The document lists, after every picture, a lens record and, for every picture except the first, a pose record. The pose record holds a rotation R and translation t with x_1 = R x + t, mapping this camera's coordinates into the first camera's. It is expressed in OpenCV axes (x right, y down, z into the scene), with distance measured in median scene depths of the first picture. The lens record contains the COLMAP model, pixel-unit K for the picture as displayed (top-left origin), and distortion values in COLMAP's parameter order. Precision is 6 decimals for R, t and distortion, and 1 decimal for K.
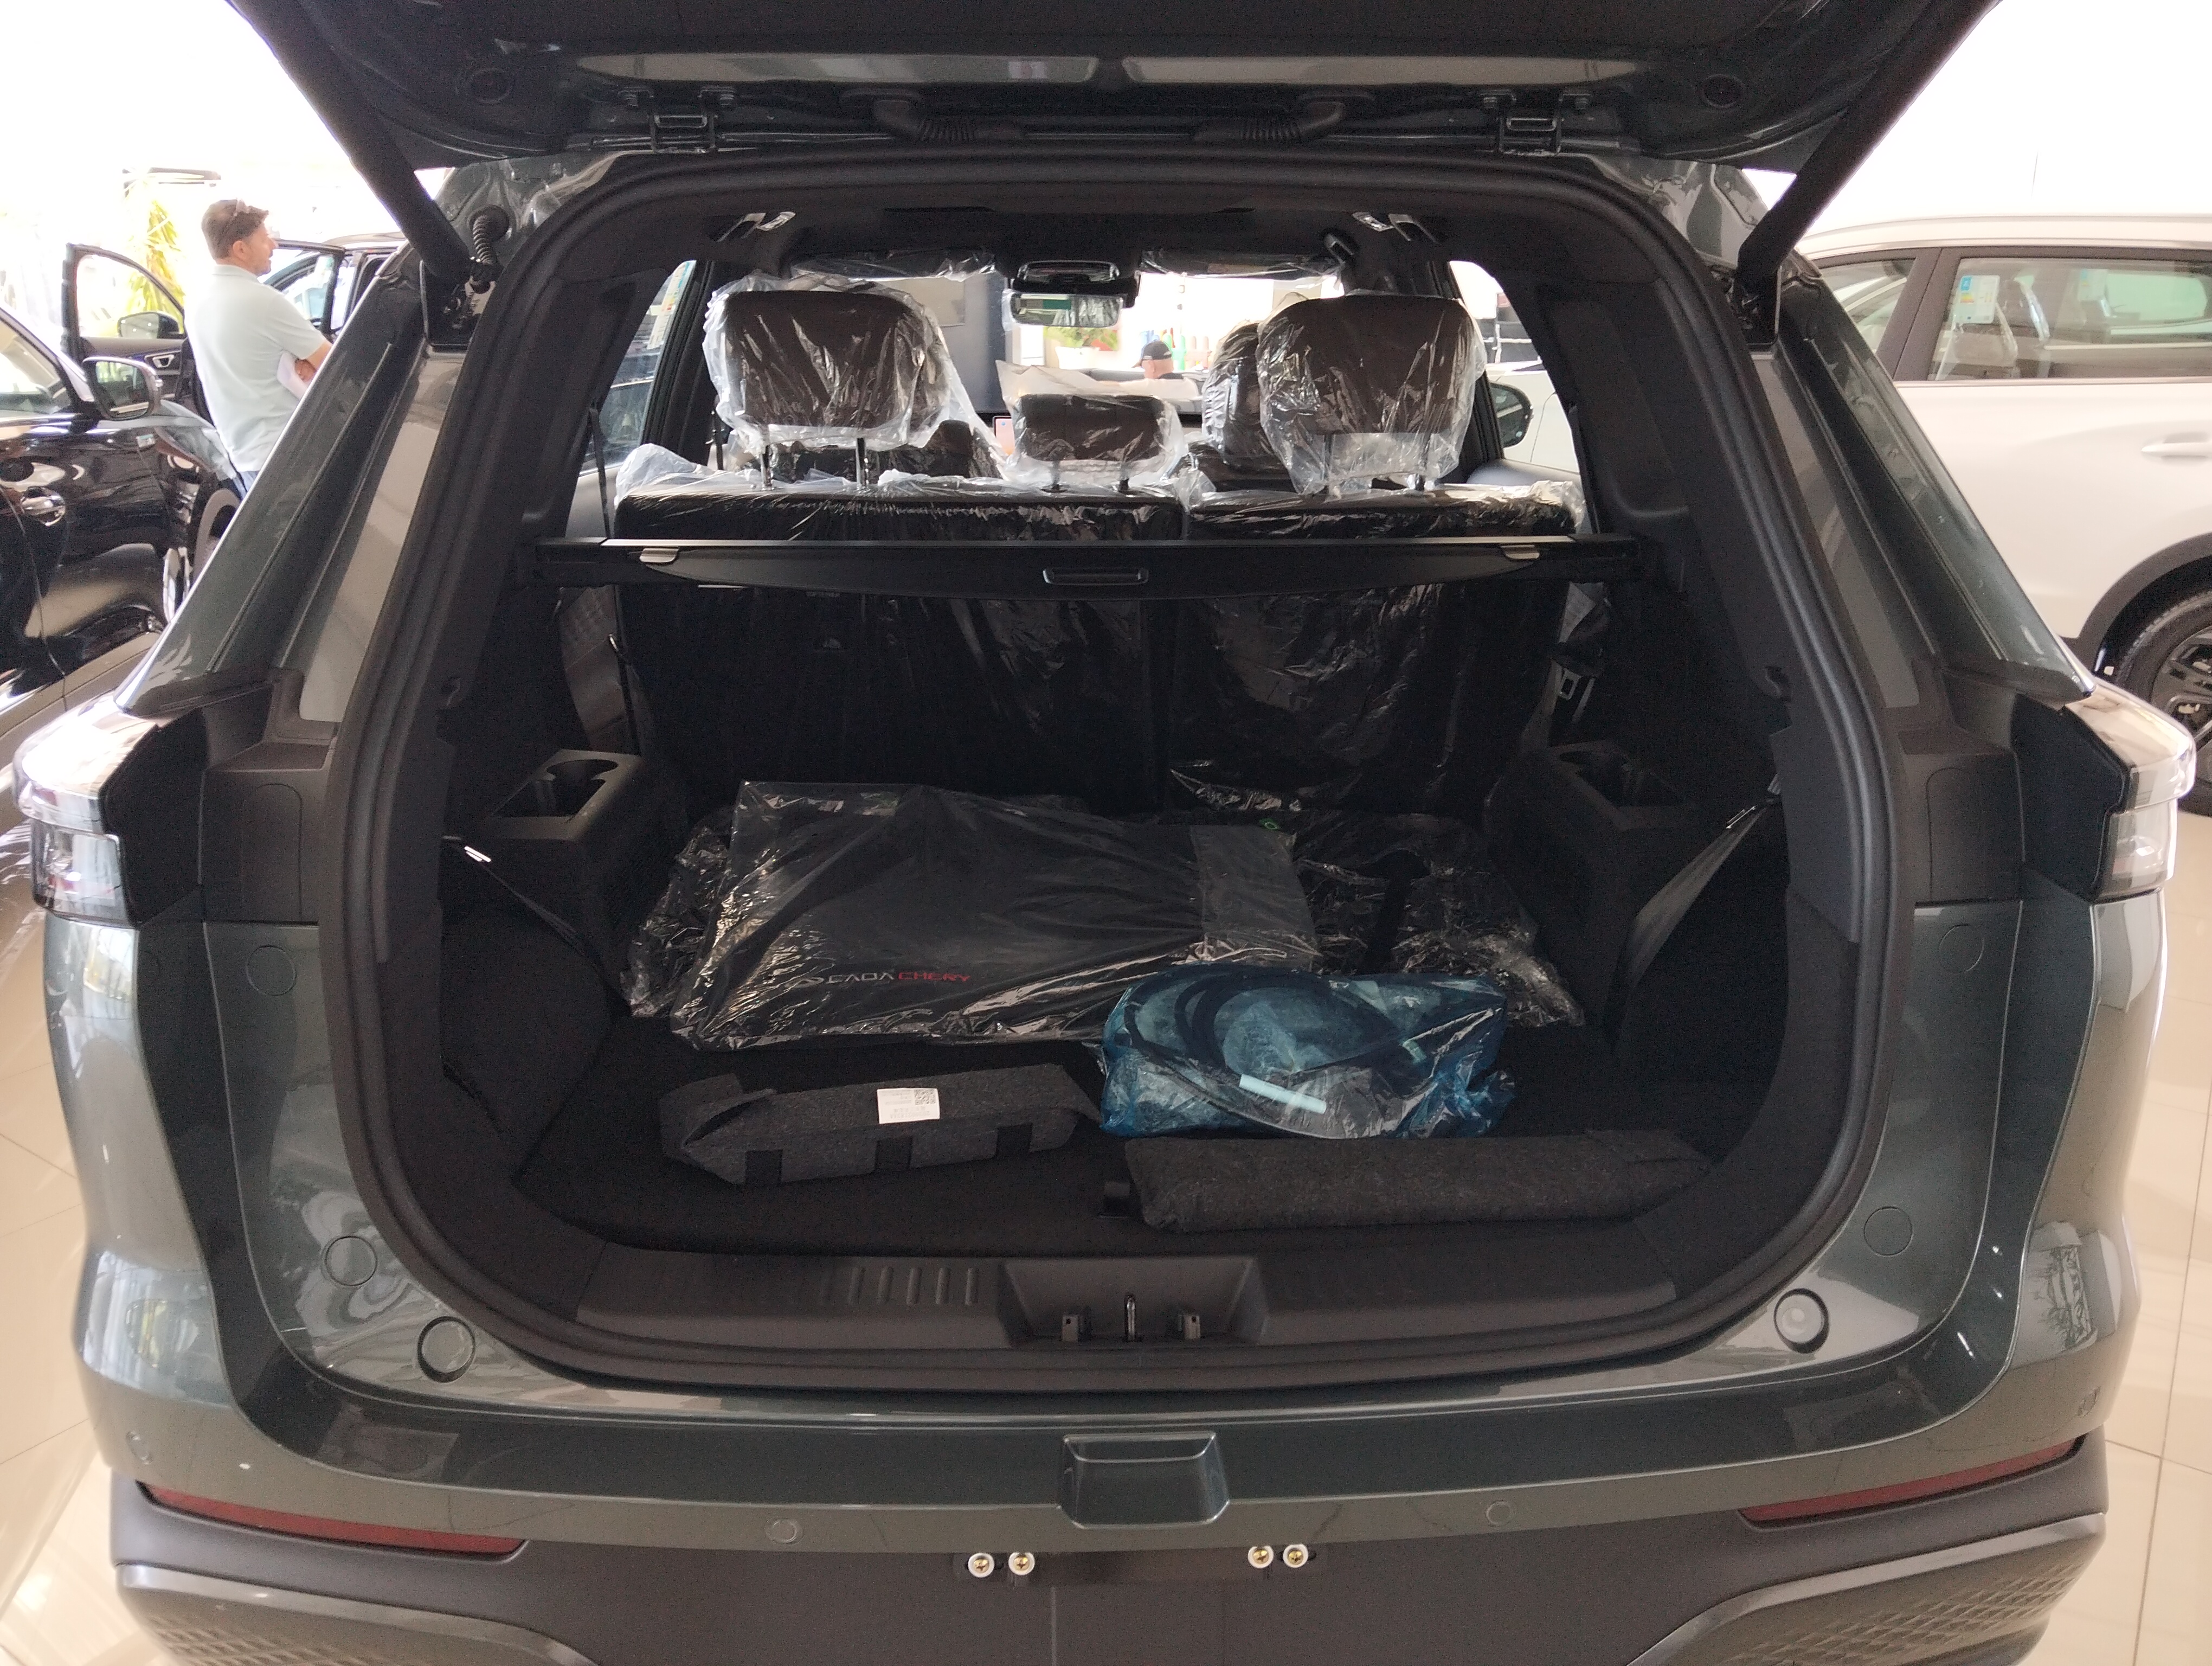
lens RADIAL K [[1701.6, 0, 1106.0], [0, 1701.6, 833.0], [0, 0, 1]] dist [0.002860, -0.075259]
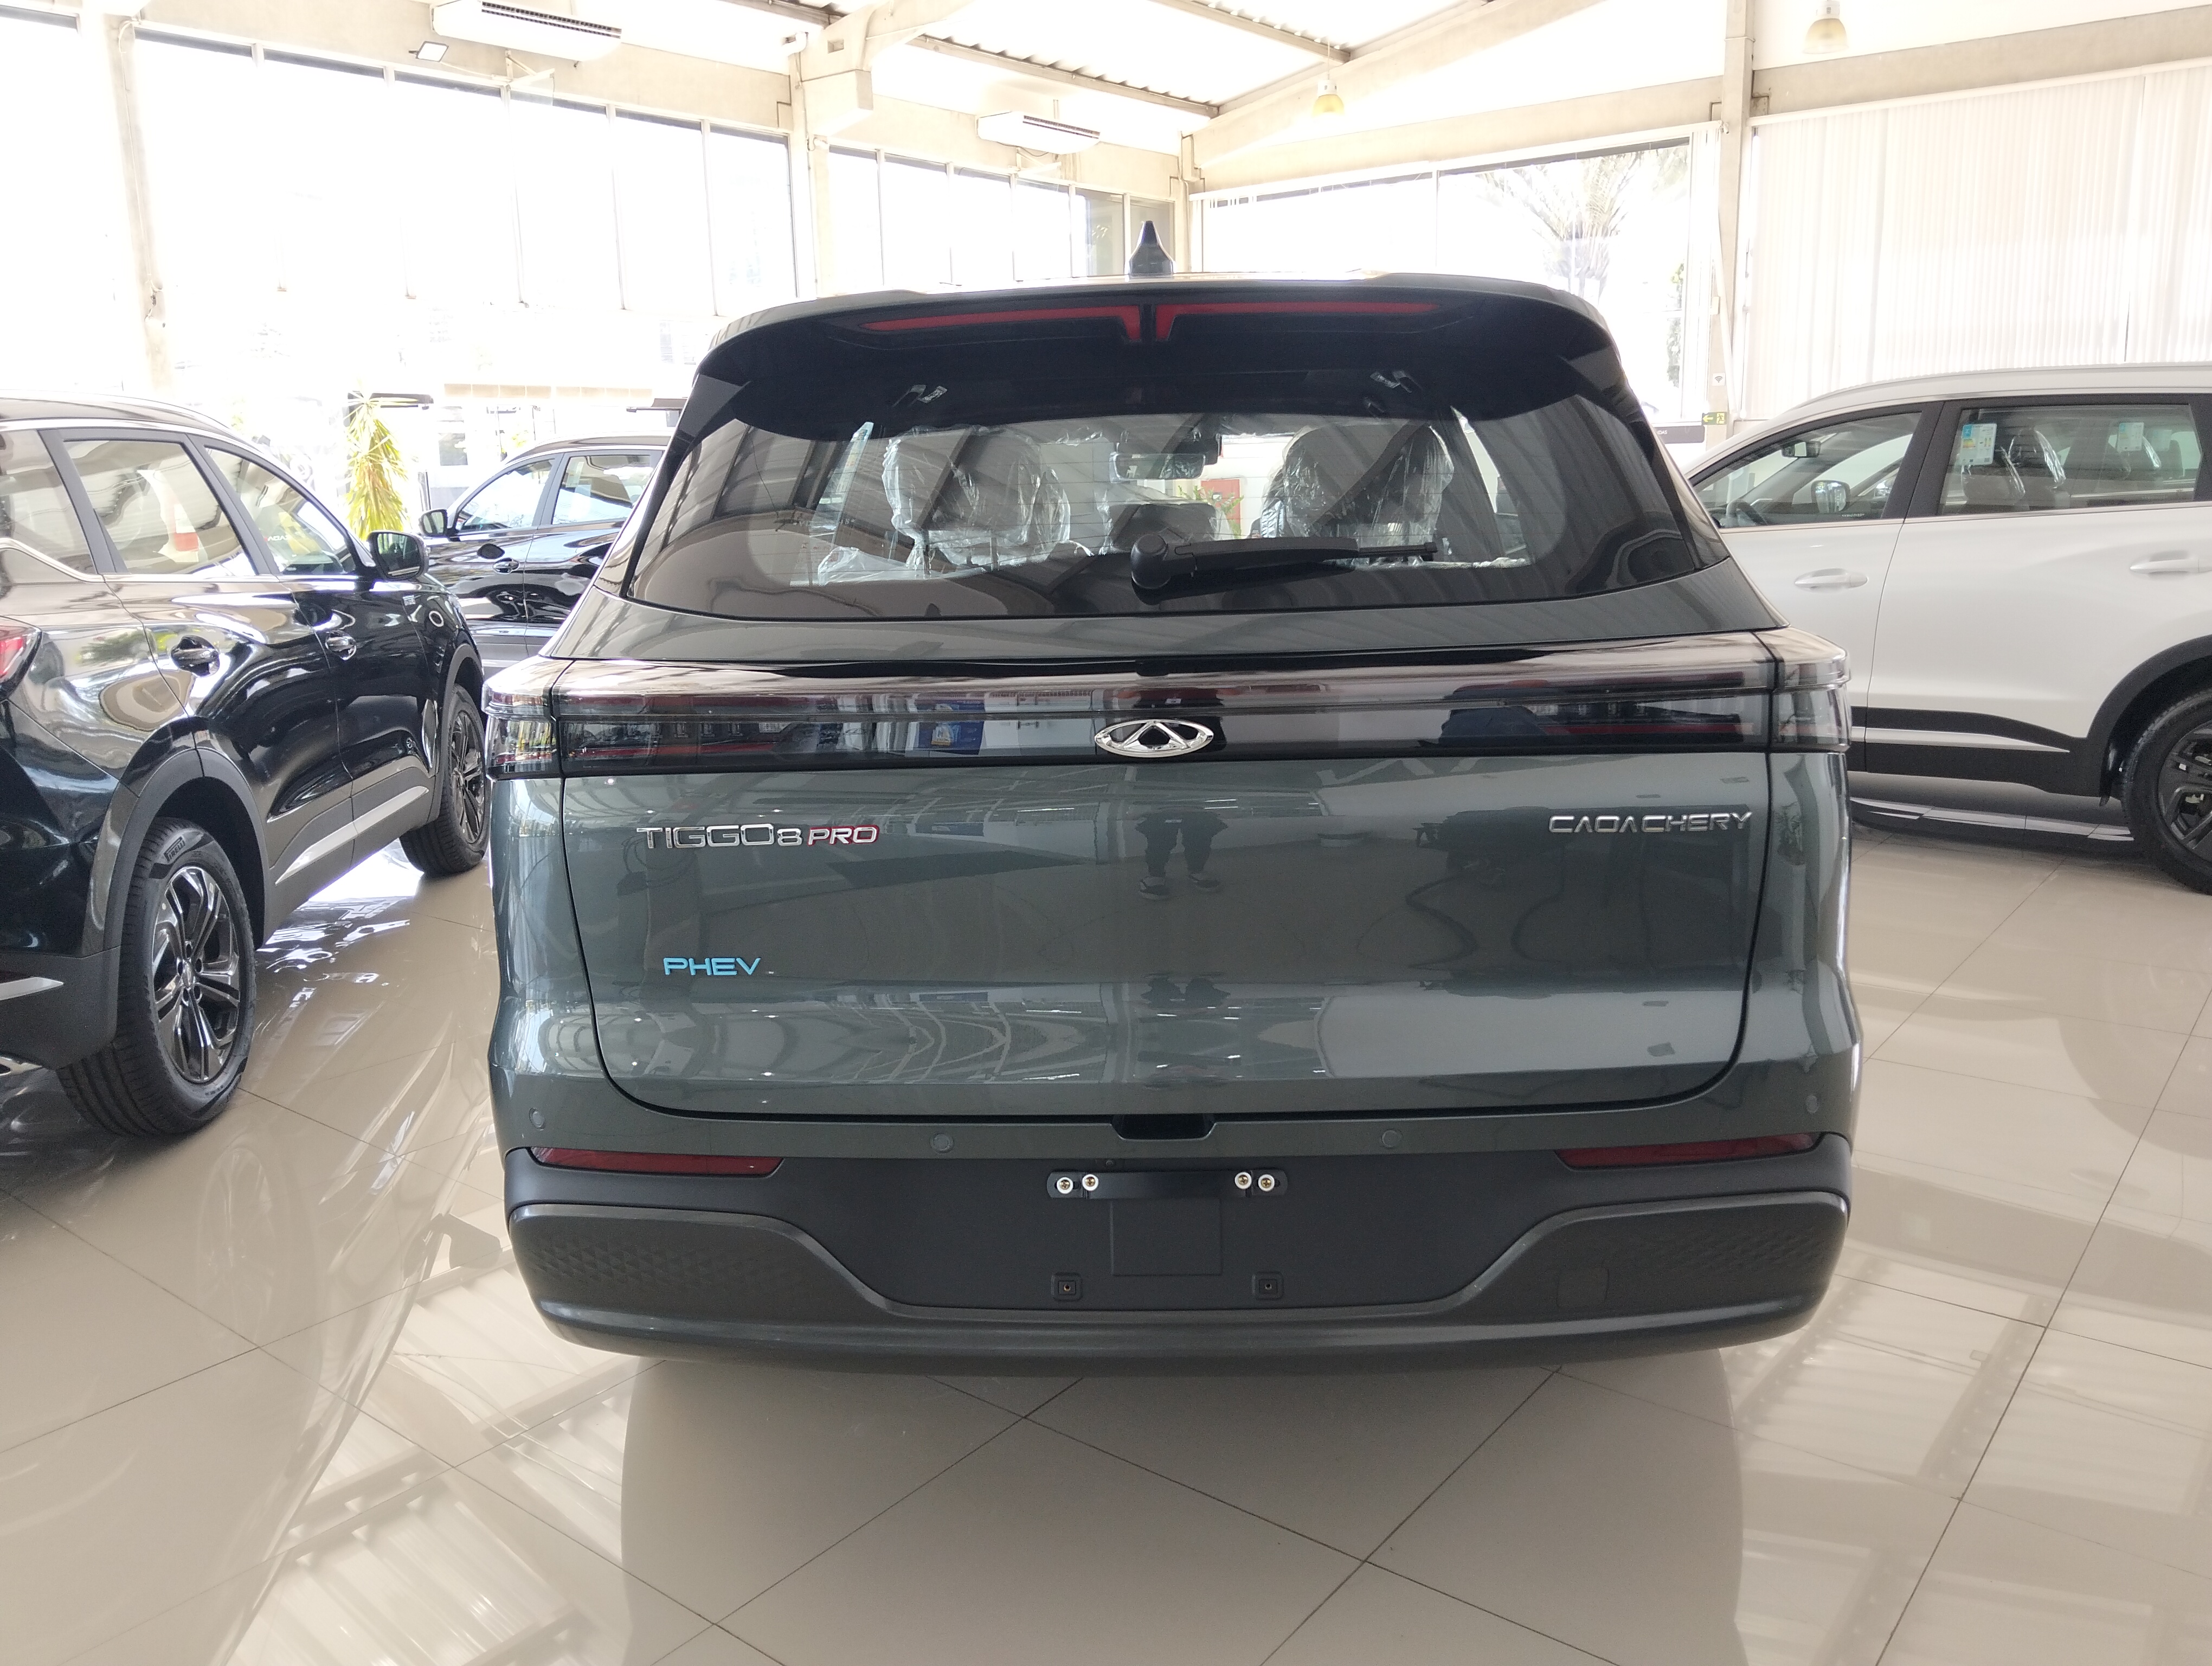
lens RADIAL K [[1701.6, 0, 1106.0], [0, 1701.6, 833.0], [0, 0, 1]] dist [0.002860, -0.075259]
pose [[0.996709, -0.012596, -0.080081, 0.029189], [0.003501, 0.993621, -0.112721, 0.087994], [0.080990, 0.112070, 0.990394, -0.181147]]
